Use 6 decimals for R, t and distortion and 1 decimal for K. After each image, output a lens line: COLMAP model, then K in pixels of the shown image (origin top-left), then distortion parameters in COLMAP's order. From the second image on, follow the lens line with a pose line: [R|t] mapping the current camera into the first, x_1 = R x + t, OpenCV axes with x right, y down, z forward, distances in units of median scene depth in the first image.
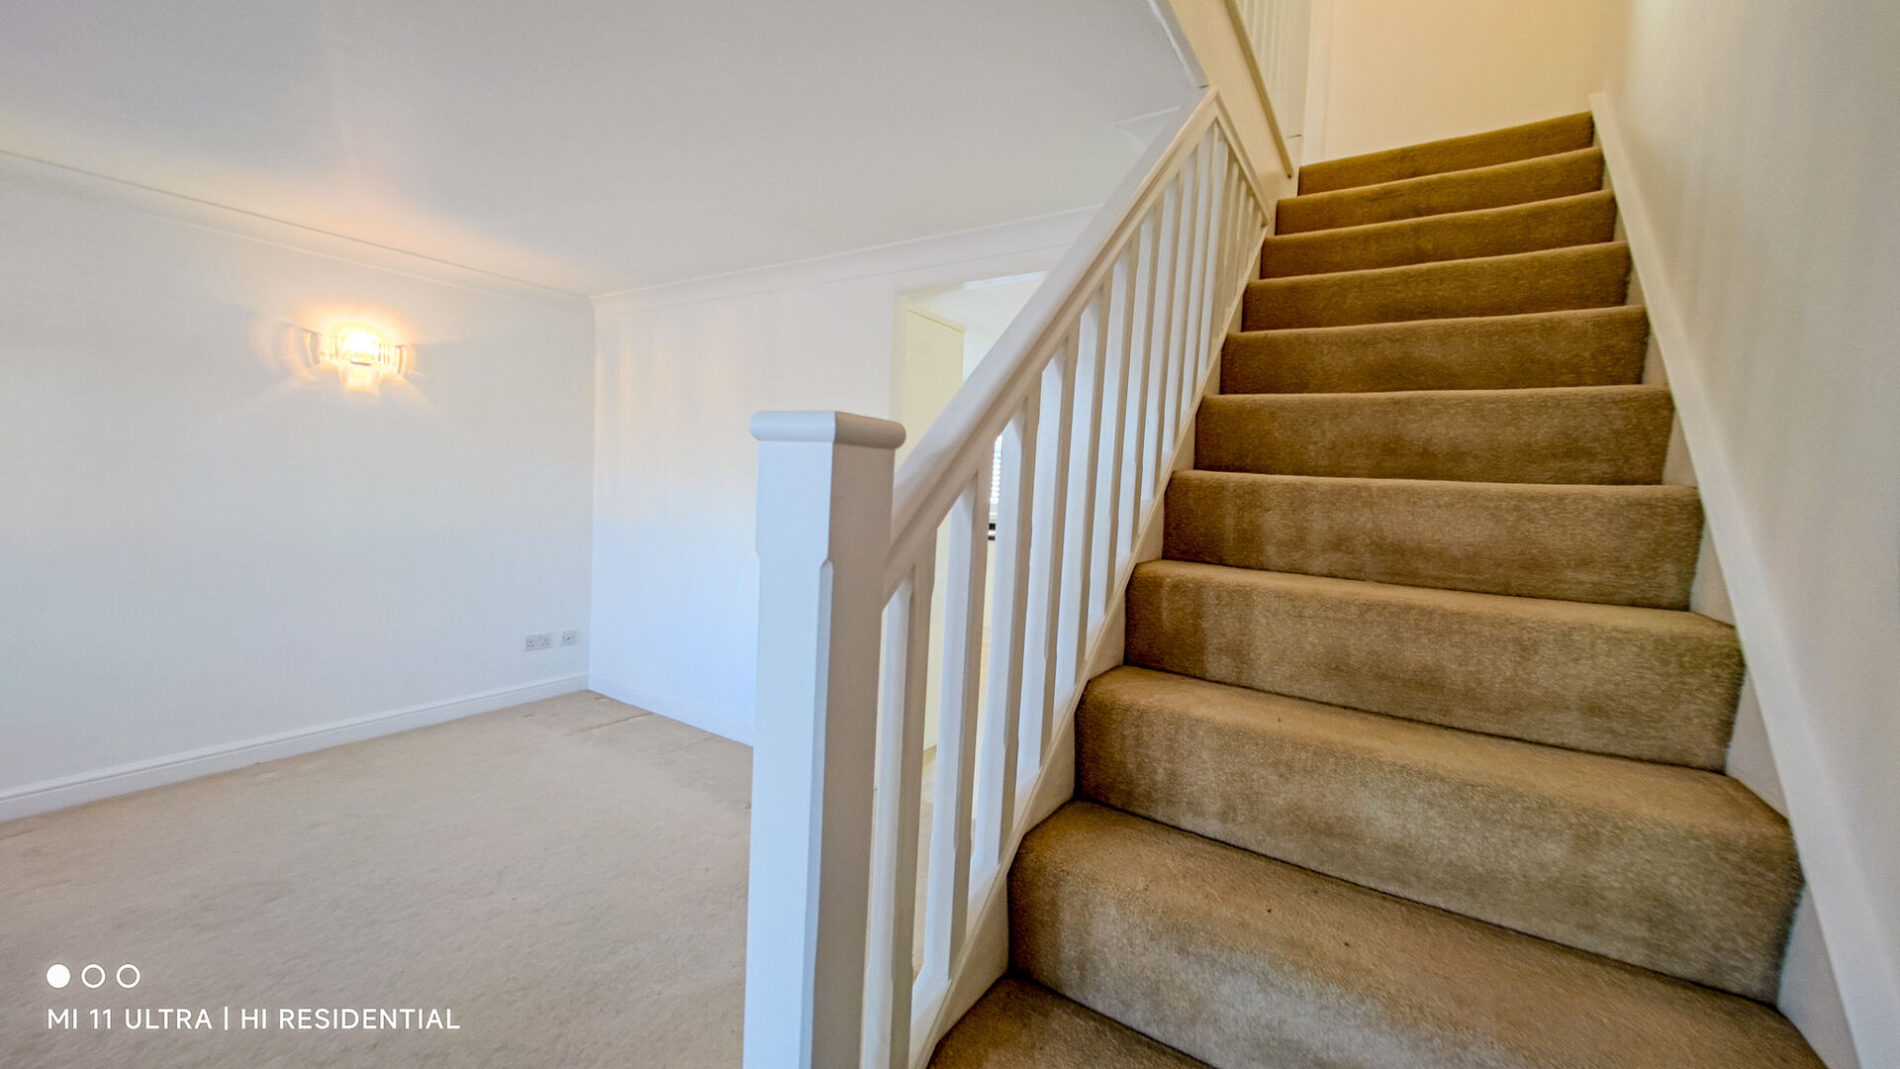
lens RADIAL K [[708.3, 0, 935.3], [0, 708.3, 532.7], [0, 0, 1]] dist [-0.009088, 0.000428]
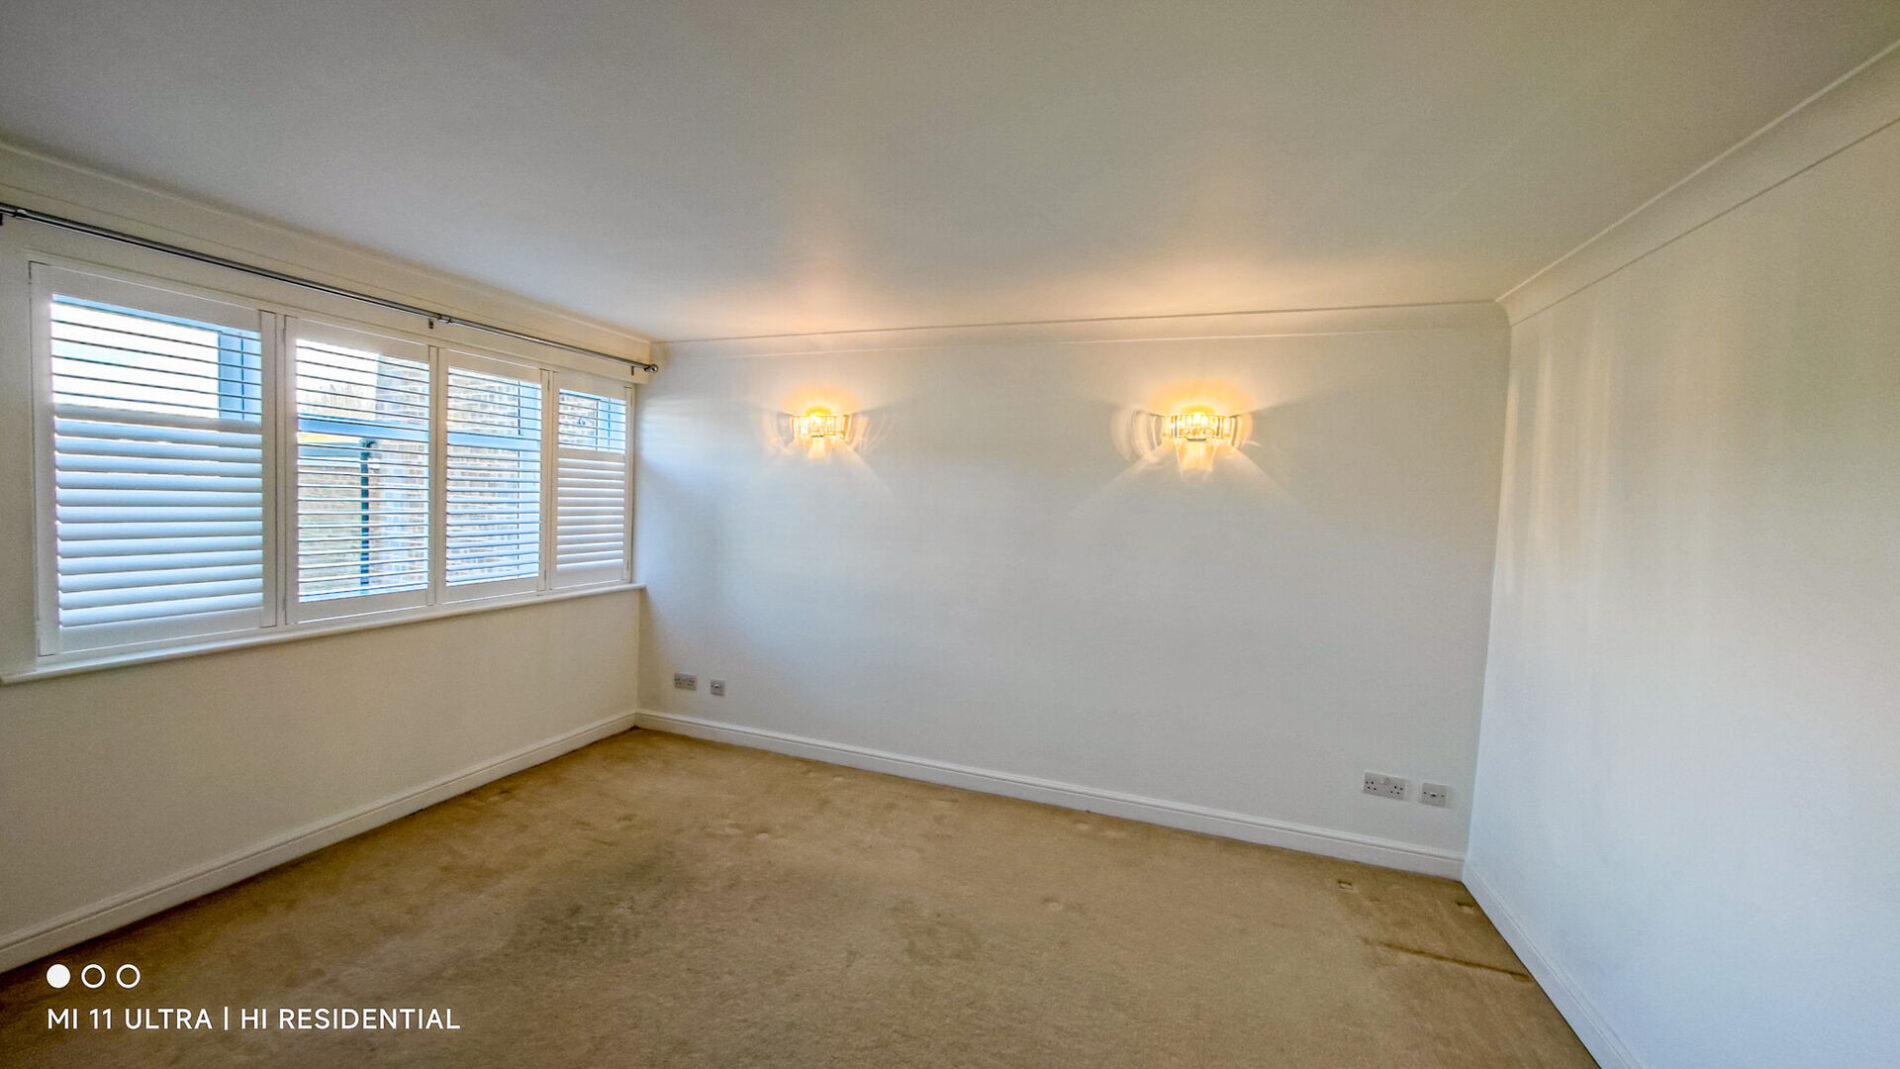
lens RADIAL K [[708.3, 0, 922.0], [0, 708.3, 536.7], [0, 0, 1]] dist [-0.009088, 0.000428]
pose [[0.234274, 0.017158, -0.972019, 0.039176], [-0.099711, 0.994995, -0.006469, -0.058143], [0.967044, 0.098436, 0.234812, 0.380465]]
